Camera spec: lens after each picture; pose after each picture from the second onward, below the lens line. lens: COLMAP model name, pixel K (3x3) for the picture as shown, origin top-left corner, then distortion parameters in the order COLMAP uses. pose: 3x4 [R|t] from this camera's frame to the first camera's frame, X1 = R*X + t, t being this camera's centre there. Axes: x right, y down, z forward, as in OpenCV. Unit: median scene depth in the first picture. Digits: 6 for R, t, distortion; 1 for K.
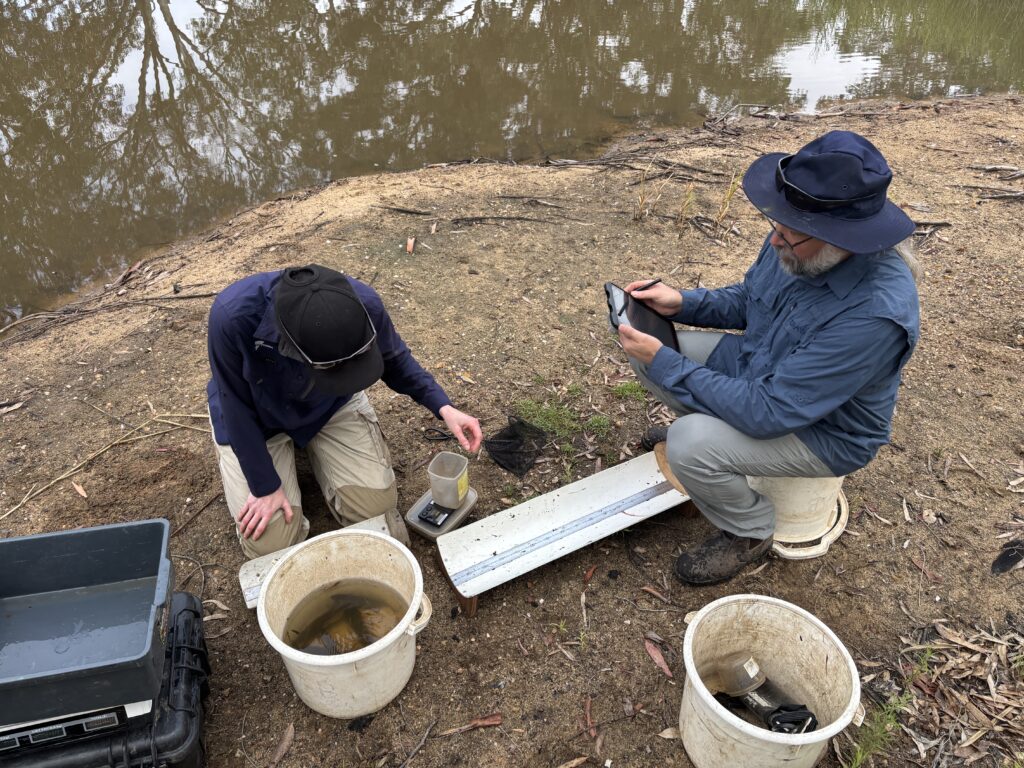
lens RADIAL K [[765.0, 0, 513.9], [0, 765.0, 381.9], [0, 0, 1]] dist [0.021369, 0.008024]
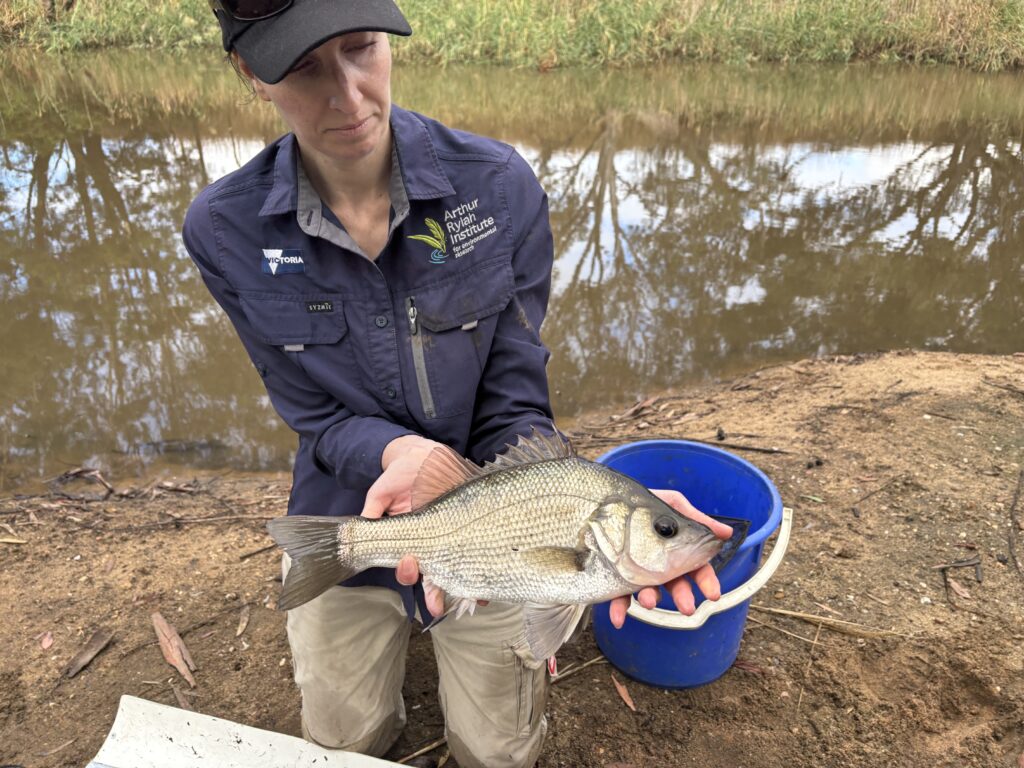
lens RADIAL K [[765.0, 0, 509.7], [0, 765.0, 383.3], [0, 0, 1]] dist [0.021369, 0.008024]
pose [[0.880206, 0.173417, -0.441774, -0.267461], [-0.280417, 0.941024, -0.189316, 0.029892], [0.382889, 0.290518, 0.876924, 0.217198]]
